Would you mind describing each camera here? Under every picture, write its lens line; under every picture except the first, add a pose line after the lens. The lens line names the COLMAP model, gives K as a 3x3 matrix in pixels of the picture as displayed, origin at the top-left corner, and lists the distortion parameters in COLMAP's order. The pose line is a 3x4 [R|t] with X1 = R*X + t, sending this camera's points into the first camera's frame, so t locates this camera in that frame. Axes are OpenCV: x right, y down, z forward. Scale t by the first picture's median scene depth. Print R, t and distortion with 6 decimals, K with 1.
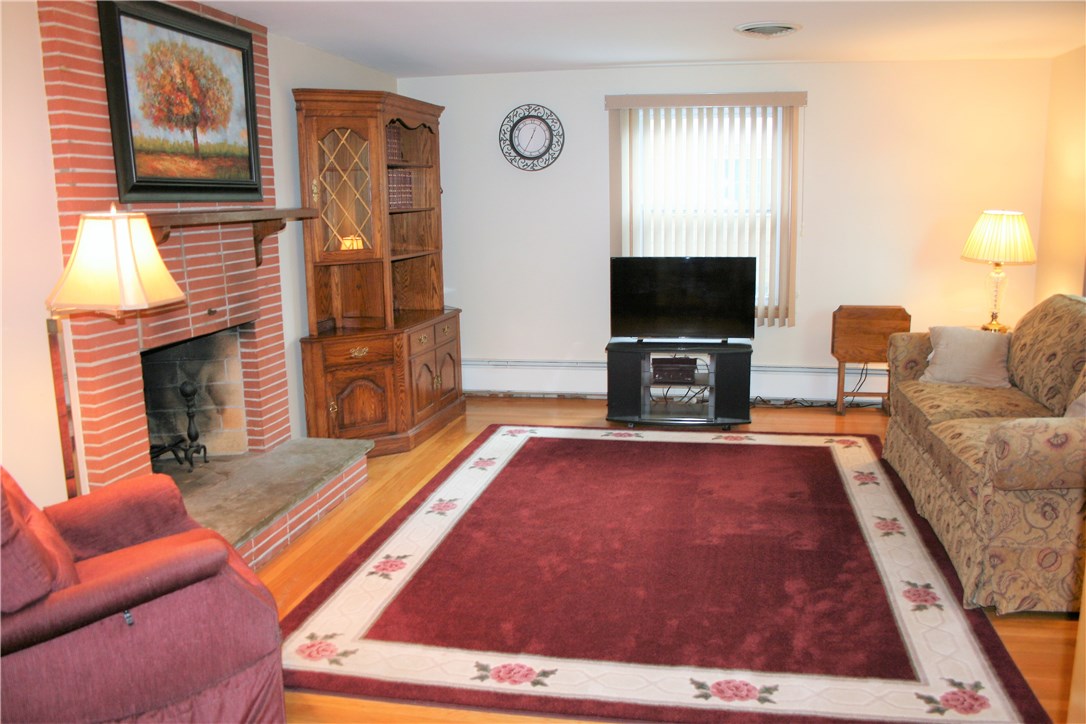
lens RADIAL K [[917.8, 0, 543.1], [0, 917.8, 364.1], [0, 0, 1]] dist [-0.142349, 0.119745]
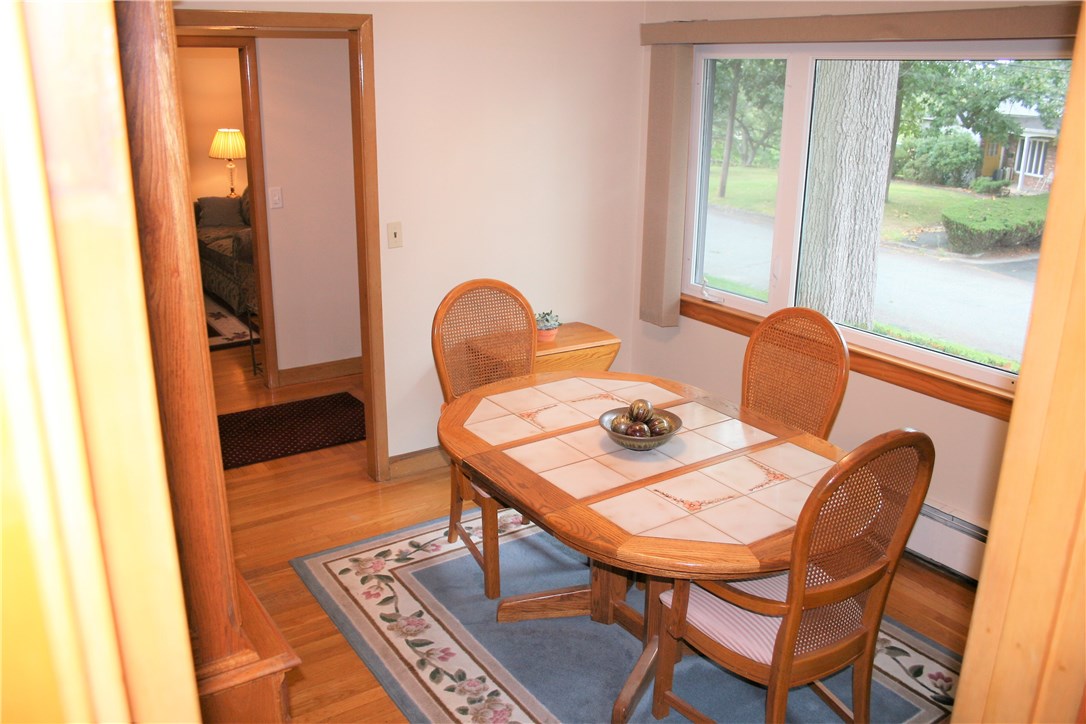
lens RADIAL K [[917.8, 0, 546.4], [0, 917.8, 363.0], [0, 0, 1]] dist [-0.142349, 0.119745]
pose [[0.706091, -0.191659, 0.681691, -0.400706], [0.112524, 0.980812, 0.159207, 0.082637], [-0.699124, -0.035708, 0.714108, -0.861727]]
